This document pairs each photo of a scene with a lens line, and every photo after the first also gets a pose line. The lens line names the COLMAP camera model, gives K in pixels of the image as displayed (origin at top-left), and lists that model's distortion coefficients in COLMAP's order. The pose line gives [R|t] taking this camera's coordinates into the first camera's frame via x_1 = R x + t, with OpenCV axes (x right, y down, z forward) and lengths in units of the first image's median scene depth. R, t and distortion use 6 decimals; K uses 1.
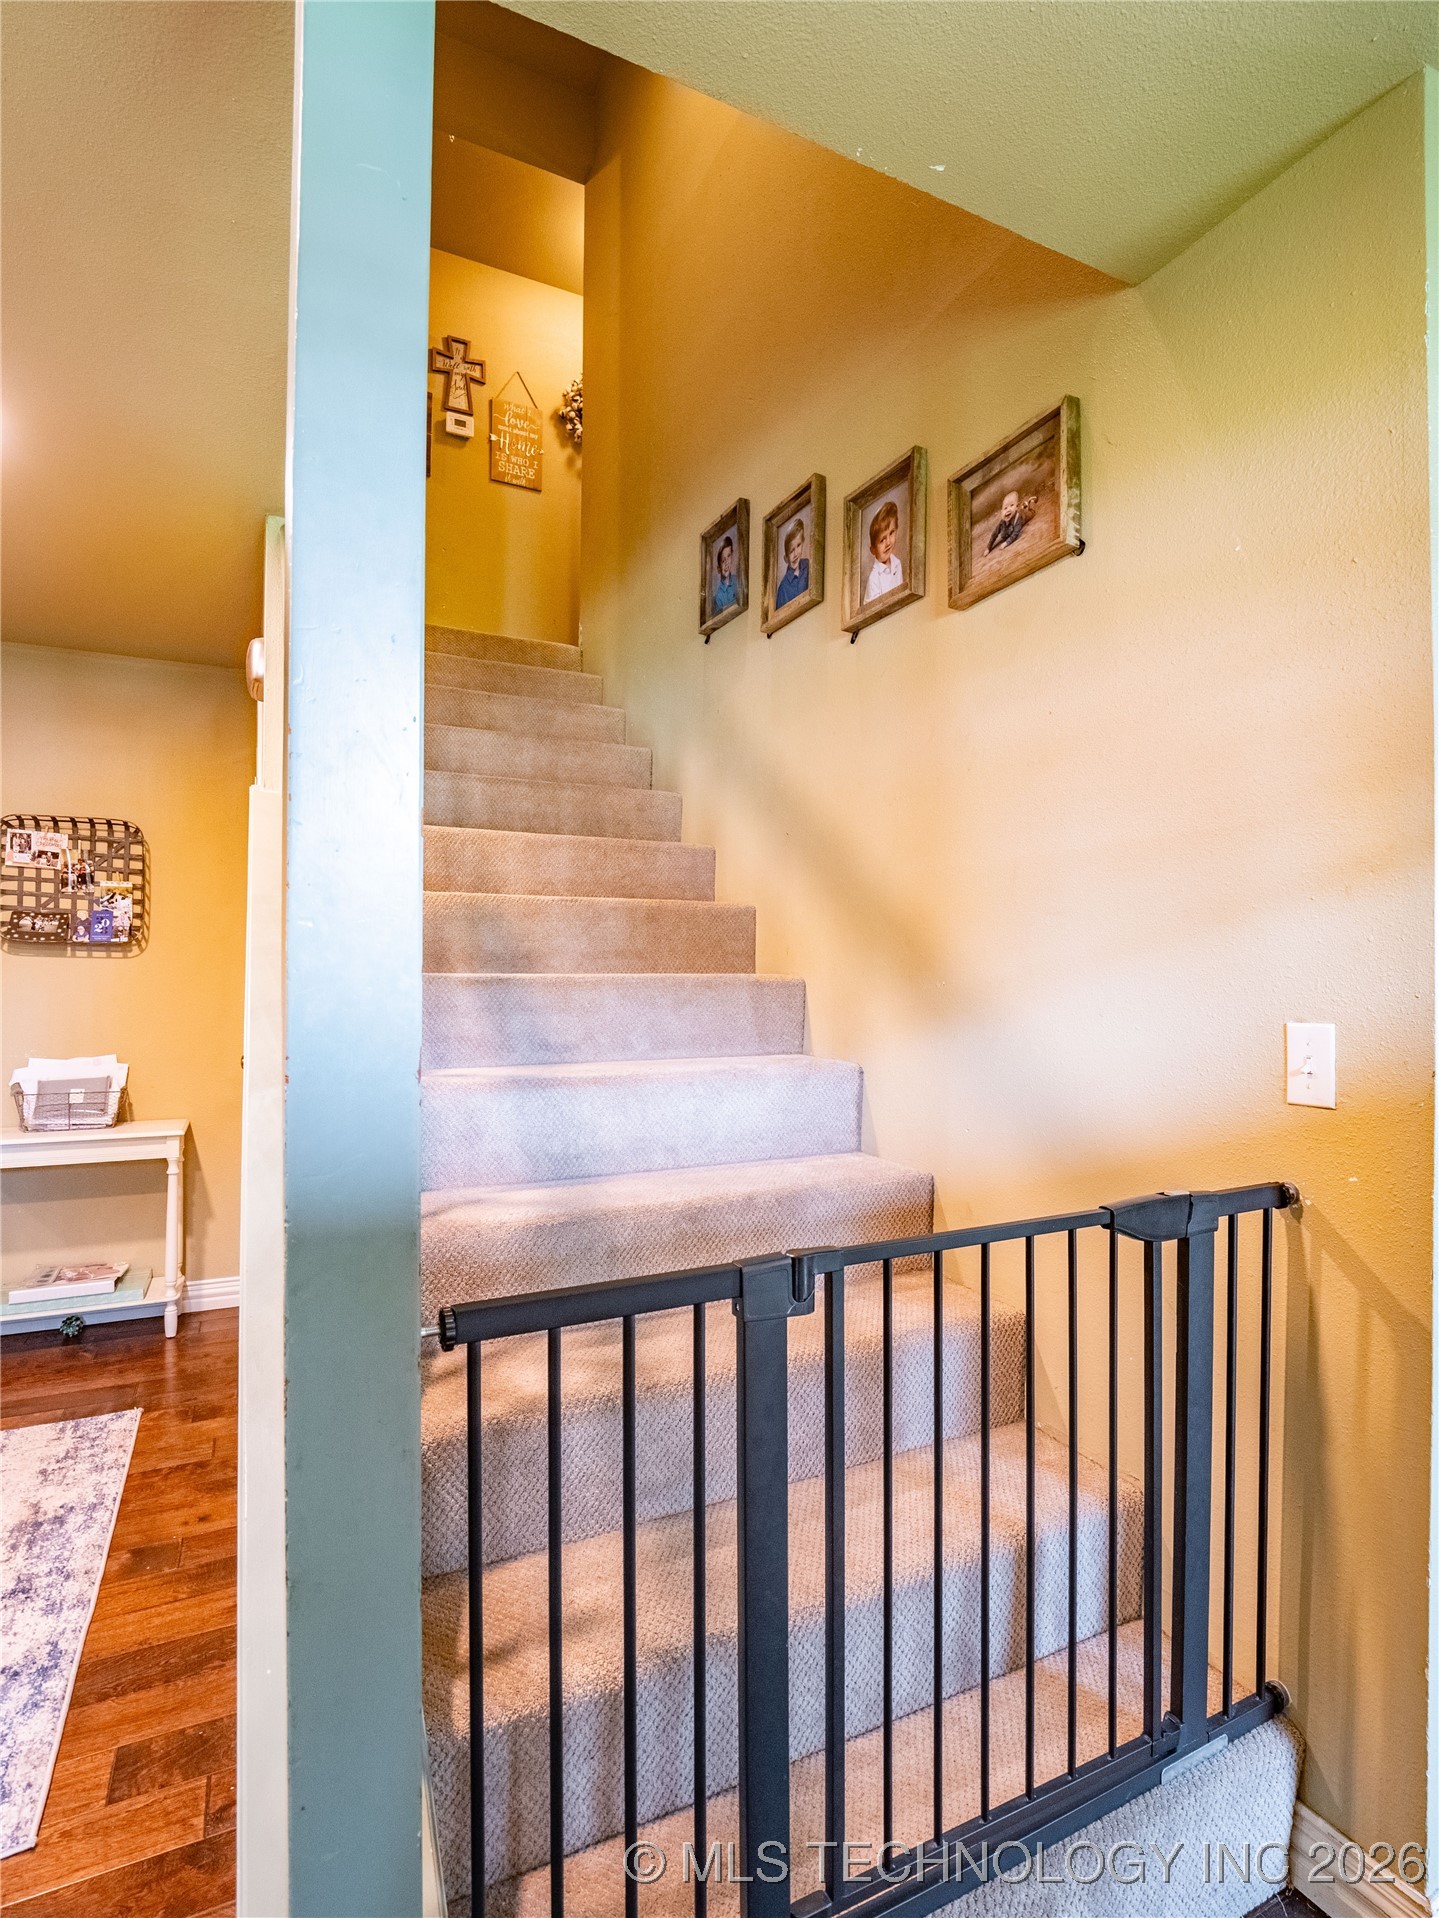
lens RADIAL K [[1002.9, 0, 719.5], [0, 1002.9, 959.0], [0, 0, 1]] dist [0.002050, -0.000320]
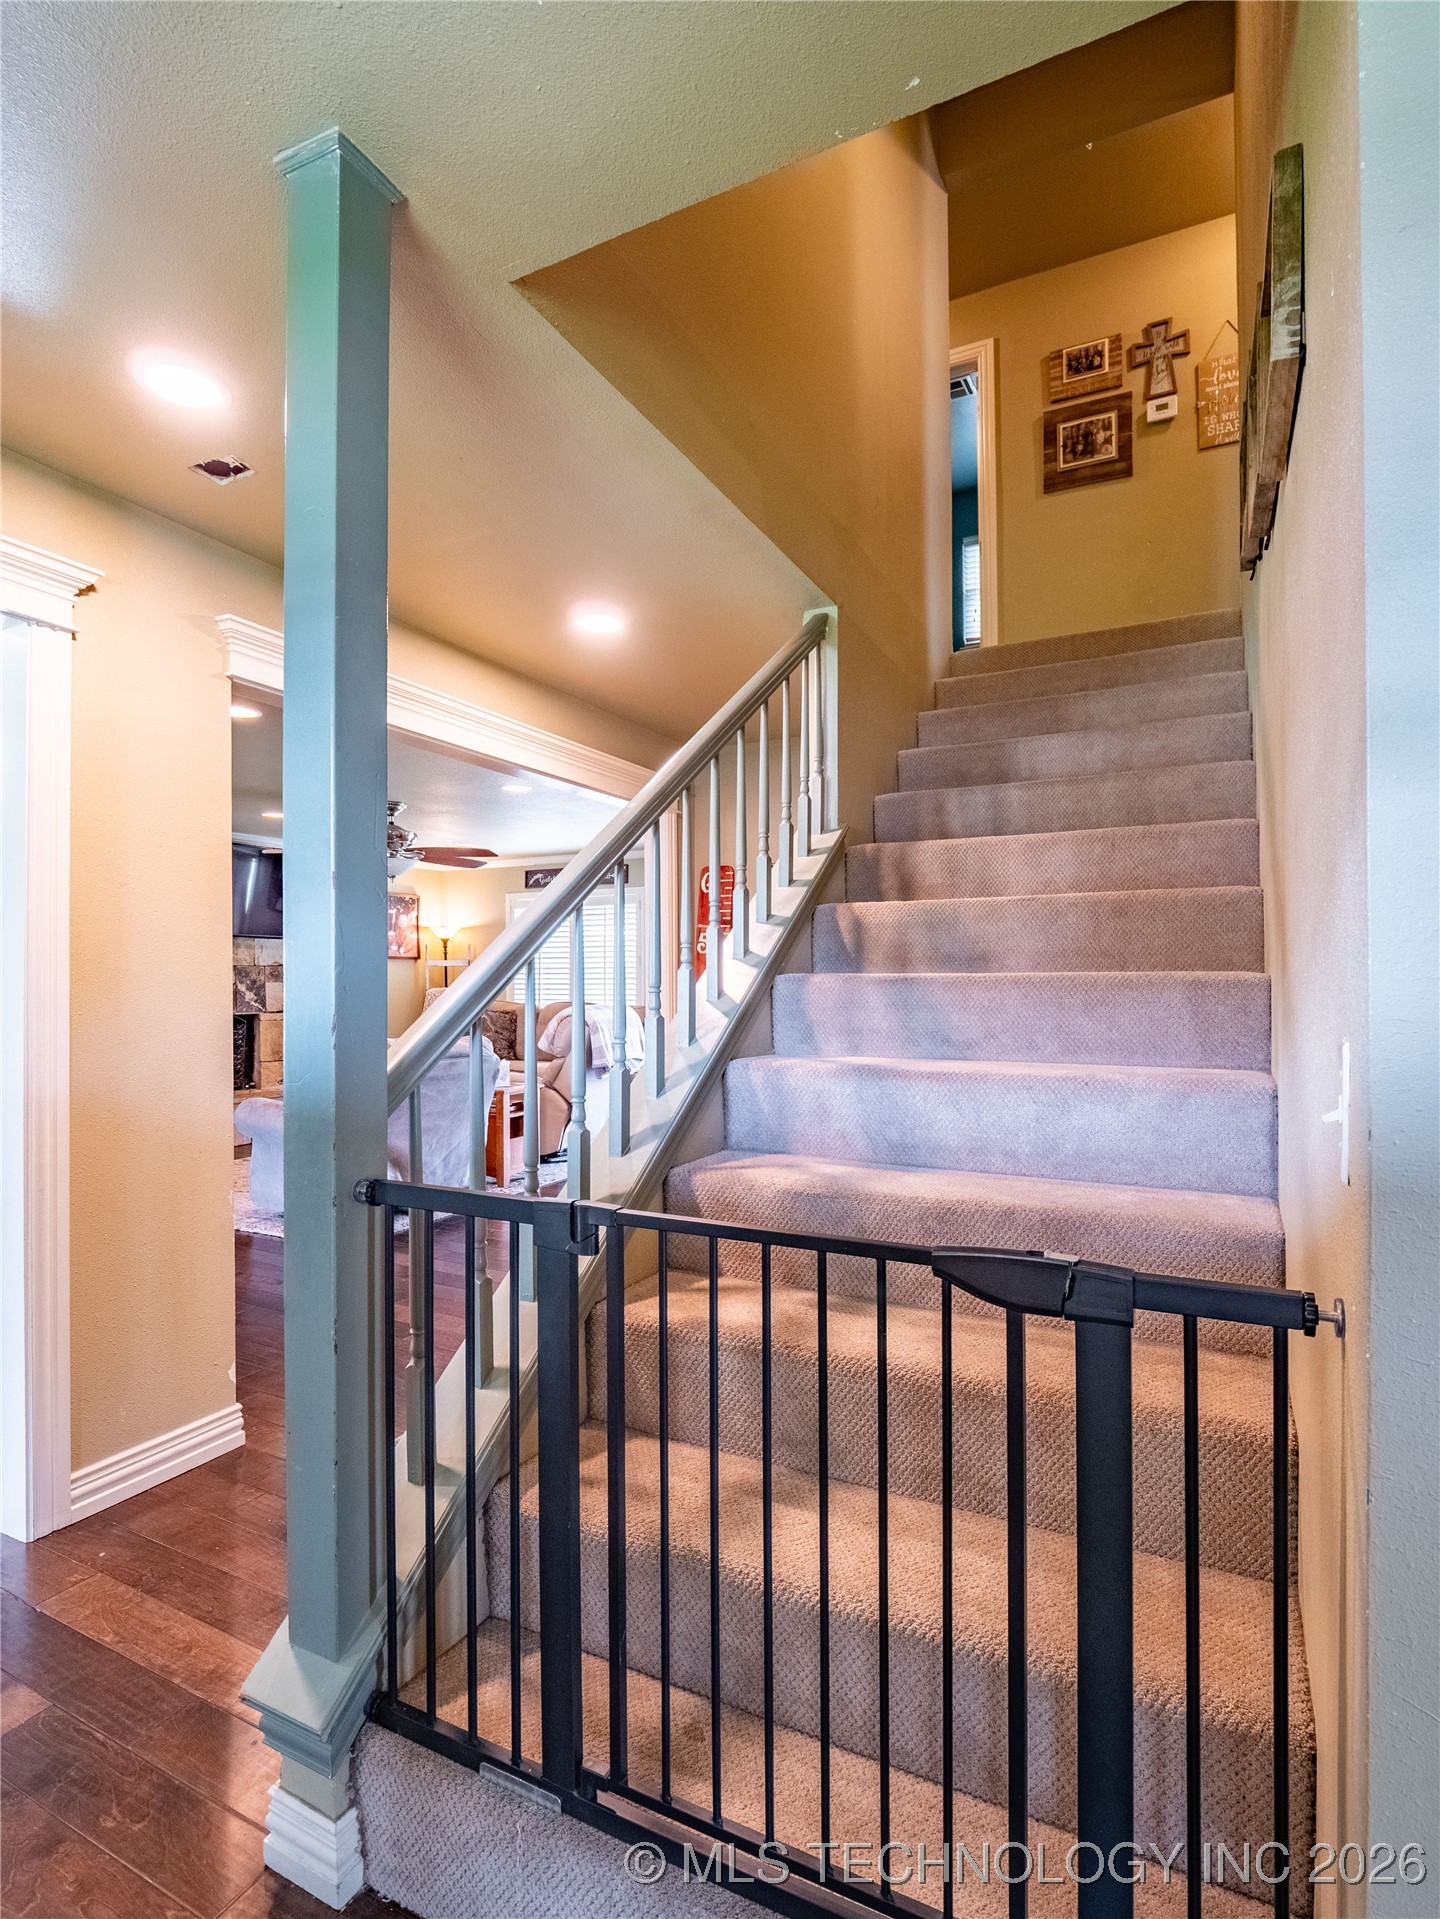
lens RADIAL K [[959.8, 0, 722.1], [0, 959.8, 972.4], [0, 0, 1]] dist [-0.002791, -0.003658]
pose [[0.584199, -0.008023, -0.811571, 0.450324], [0.016490, 0.999862, 0.001987, 0.007142], [0.811443, -0.014544, 0.584250, 0.198551]]
